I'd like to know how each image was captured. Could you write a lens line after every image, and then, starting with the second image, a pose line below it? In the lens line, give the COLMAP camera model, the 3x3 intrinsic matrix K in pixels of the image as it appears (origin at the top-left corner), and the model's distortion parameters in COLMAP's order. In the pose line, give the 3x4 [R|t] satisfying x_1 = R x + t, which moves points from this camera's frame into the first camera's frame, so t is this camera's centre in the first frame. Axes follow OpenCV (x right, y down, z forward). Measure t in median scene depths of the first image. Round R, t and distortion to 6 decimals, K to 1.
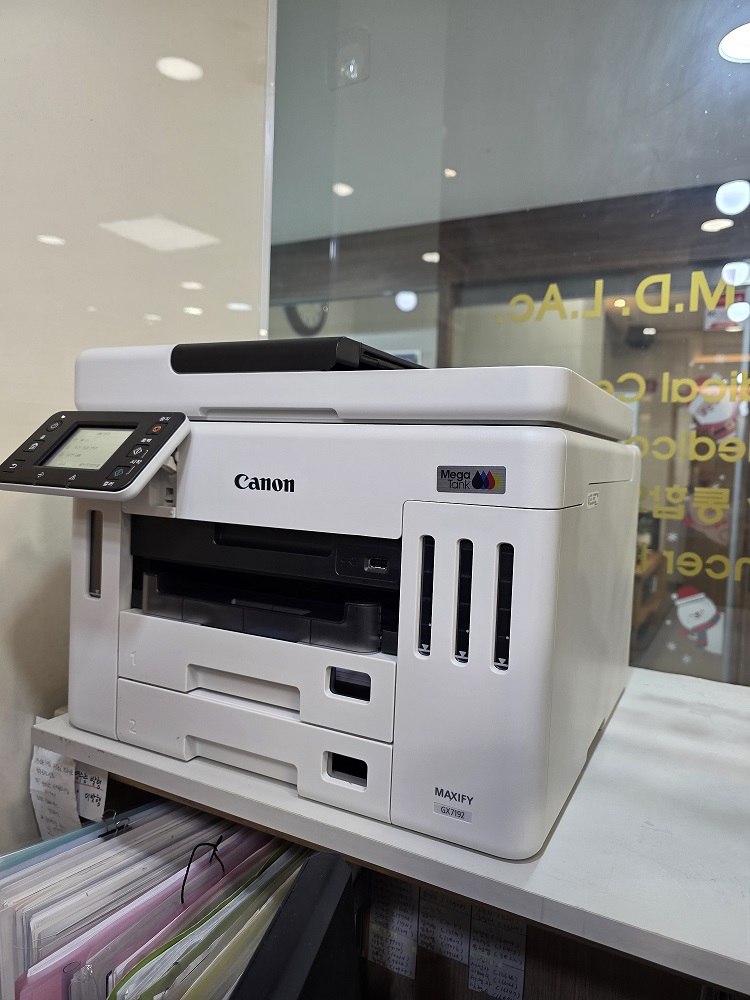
lens RADIAL K [[690.7, 0, 378.4], [0, 690.7, 496.6], [0, 0, 1]] dist [0.060919, -0.073006]
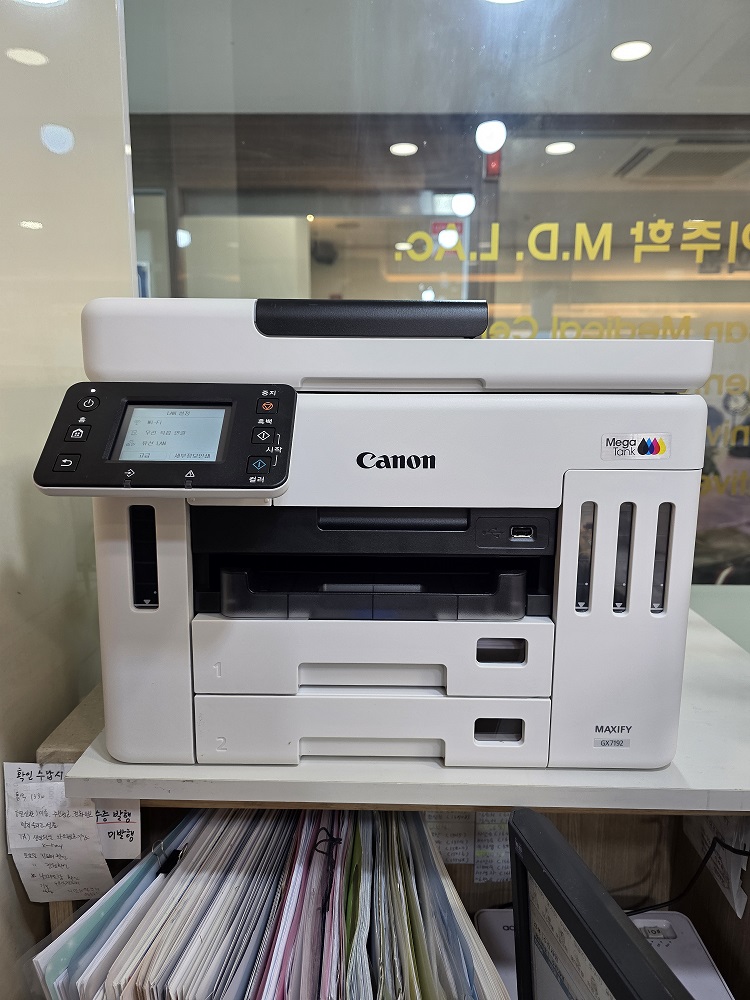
lens RADIAL K [[689.4, 0, 375.0], [0, 689.4, 500.0], [0, 0, 1]] dist [0.058603, -0.056721]
pose [[0.892795, -0.111454, 0.436457, -0.591474], [0.054437, 0.988502, 0.141071, -0.097982], [-0.447162, -0.102188, 0.888597, 0.187013]]
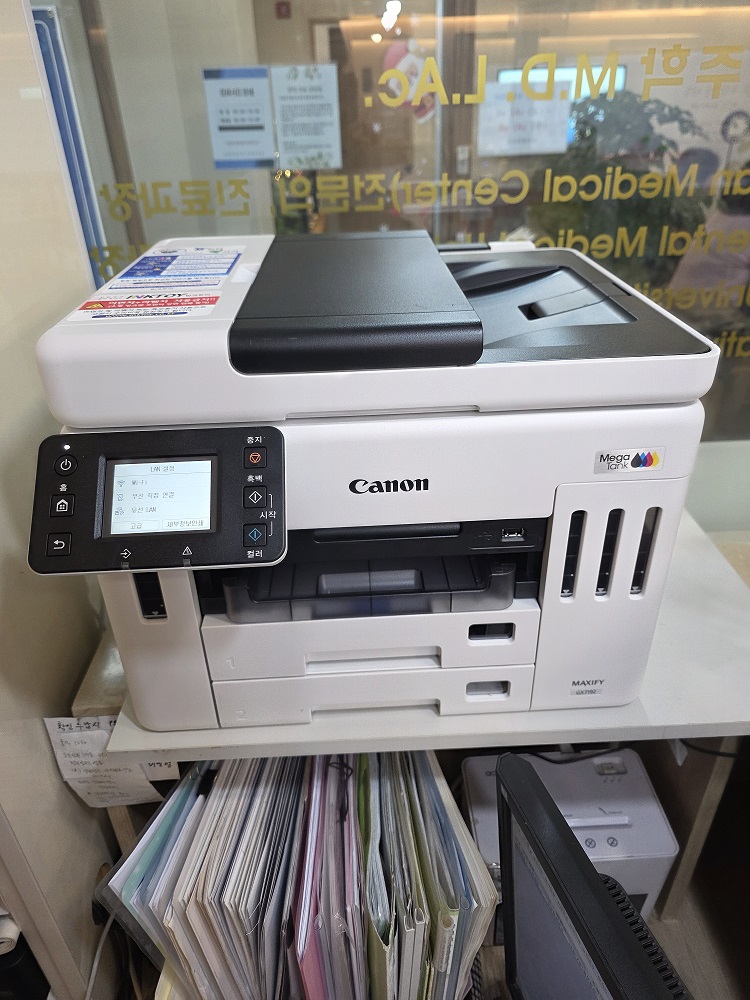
lens RADIAL K [[690.7, 0, 378.4], [0, 690.7, 496.6], [0, 0, 1]] dist [0.060919, -0.073006]
pose [[0.864849, -0.307385, 0.396927, -0.538068], [0.090529, 0.873166, 0.478941, -0.439337], [-0.493803, -0.378278, 0.782984, 0.283774]]
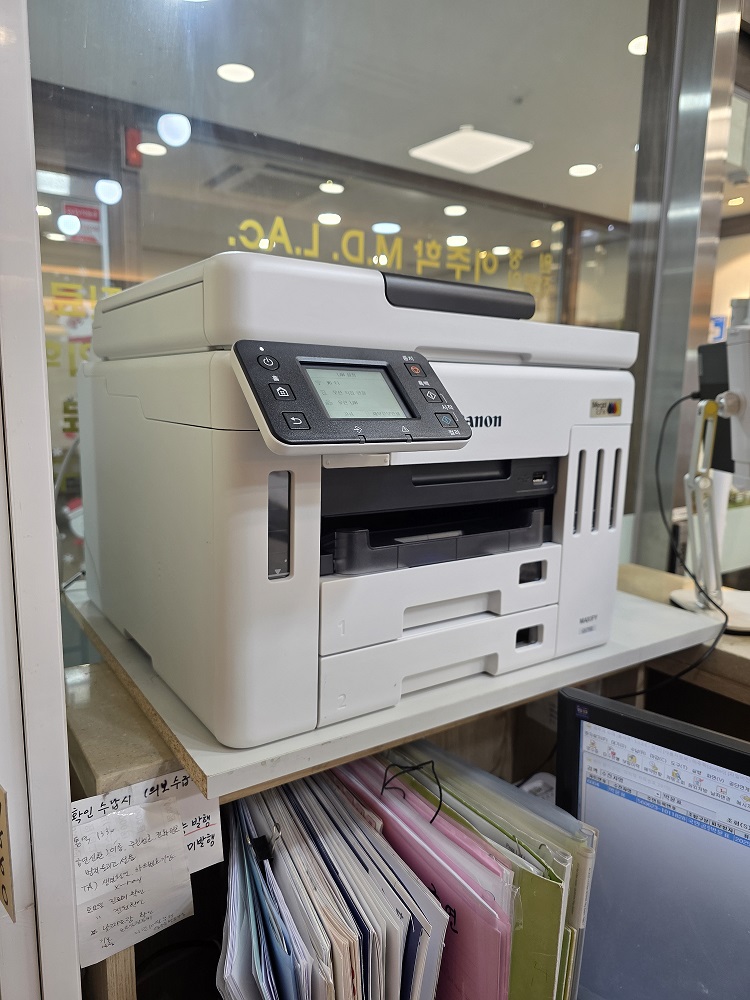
lens RADIAL K [[690.7, 0, 371.8], [0, 690.7, 505.1], [0, 0, 1]] dist [0.065137, -0.073782]
pose [[0.472954, -0.173005, 0.863935, -1.196382], [0.047149, 0.984098, 0.171256, -0.082344], [-0.879825, -0.040262, 0.473590, 0.617050]]
